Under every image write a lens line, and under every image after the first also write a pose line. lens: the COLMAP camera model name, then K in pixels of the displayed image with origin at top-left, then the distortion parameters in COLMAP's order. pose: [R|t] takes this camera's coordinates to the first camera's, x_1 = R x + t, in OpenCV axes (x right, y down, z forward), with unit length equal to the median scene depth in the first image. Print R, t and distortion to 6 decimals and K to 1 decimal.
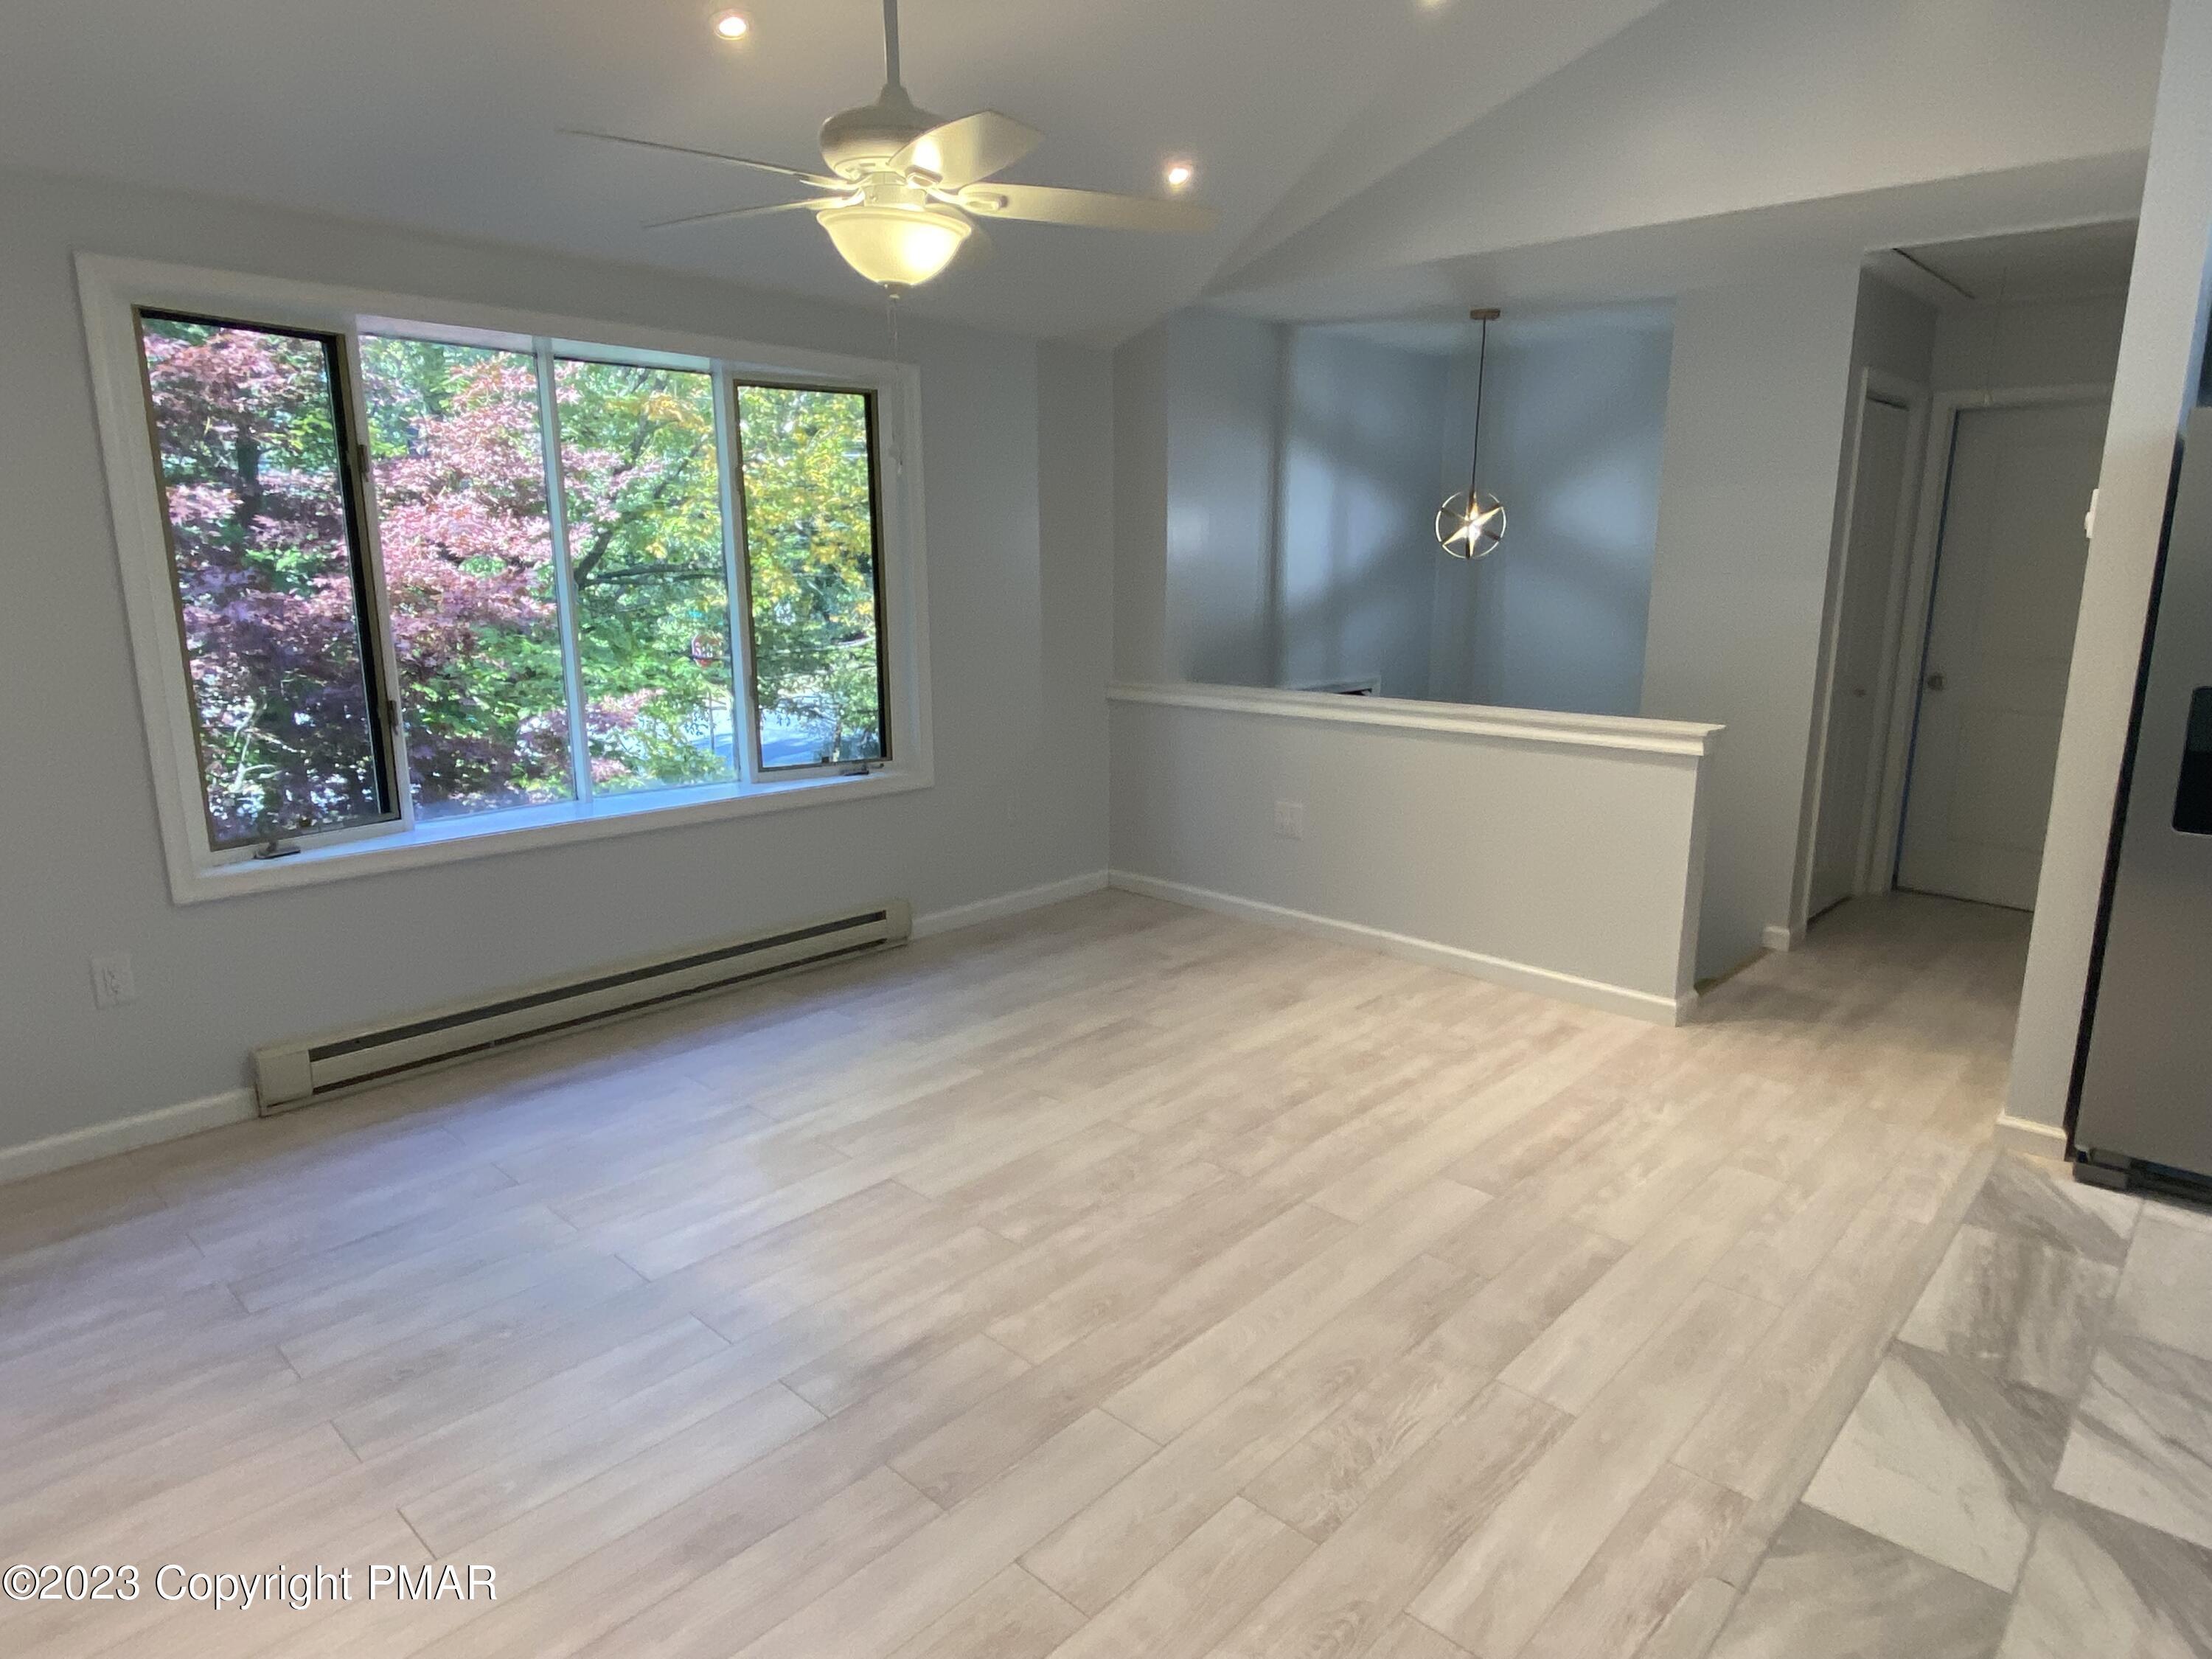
lens RADIAL K [[1285.5, 0, 1106.0], [0, 1285.5, 829.5], [0, 0, 1]] dist [0.065170, -0.064459]
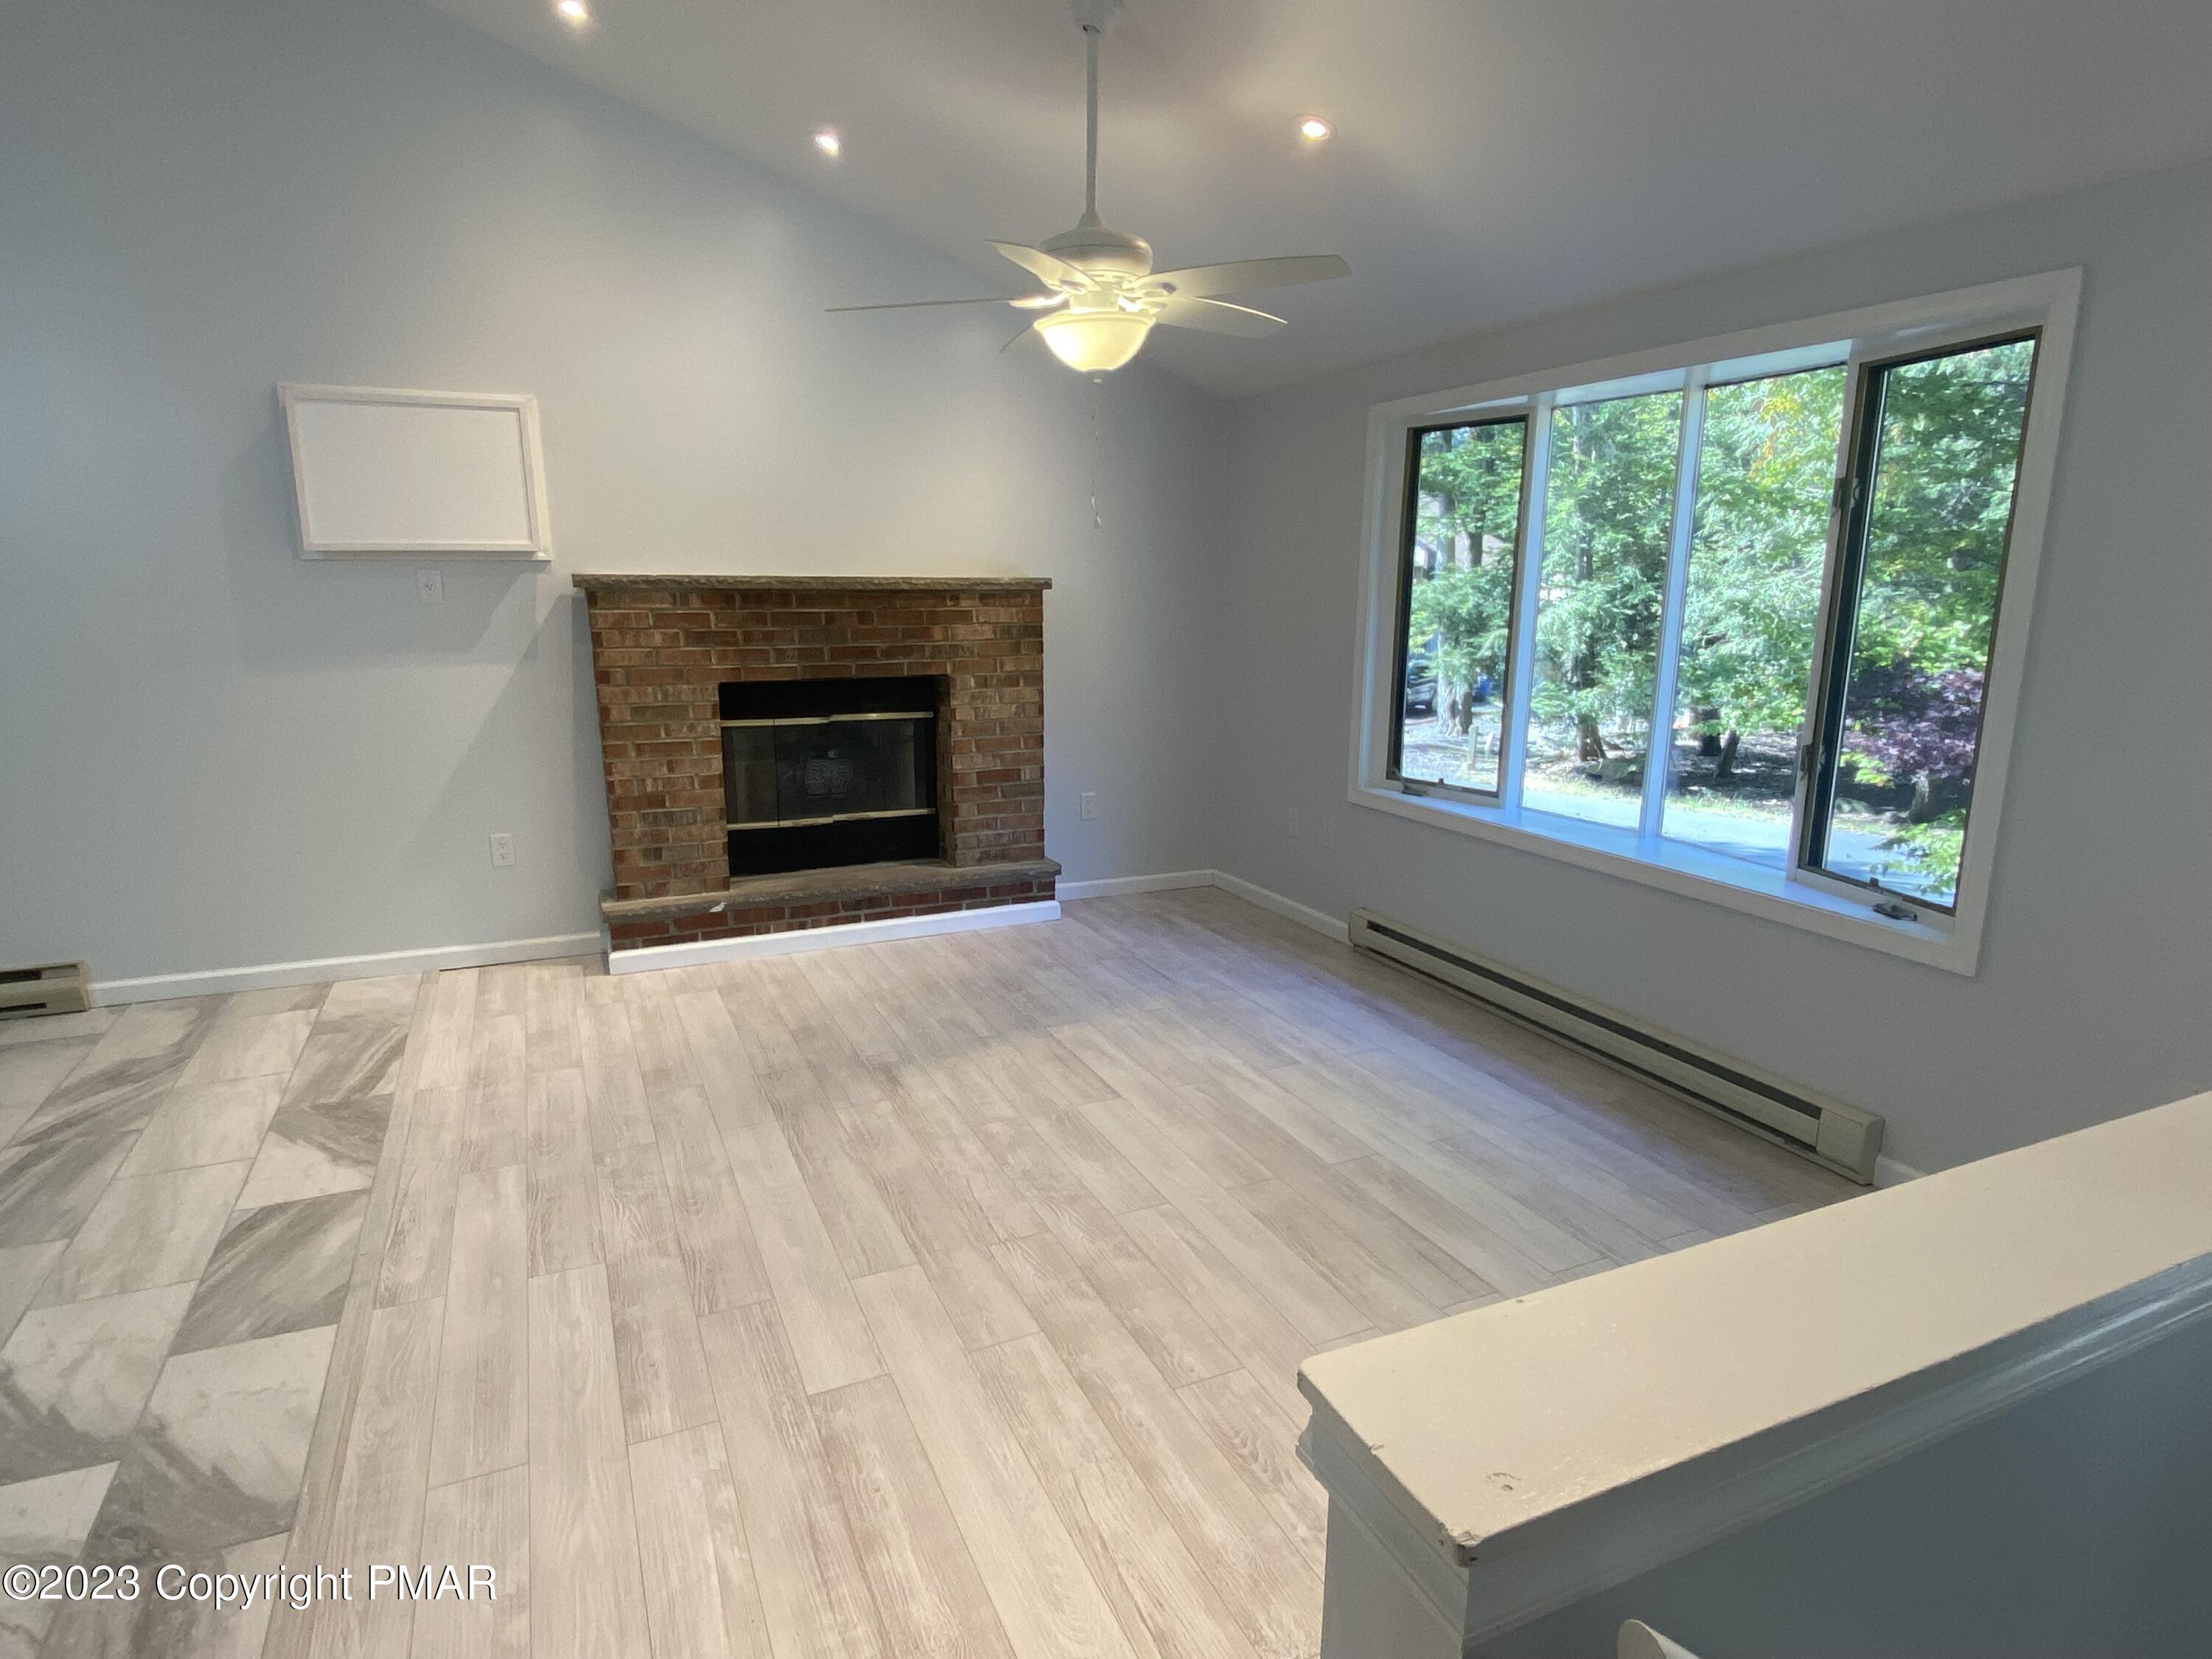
lens RADIAL K [[1216.0, 0, 1106.0], [0, 1216.0, 829.5], [0, 0, 1]] dist [0.064833, -0.061362]
pose [[-0.374318, 0.186665, -0.908319, 0.798687], [-0.201149, 0.939862, 0.276040, -0.269232], [0.905221, 0.286034, -0.314260, 1.221600]]
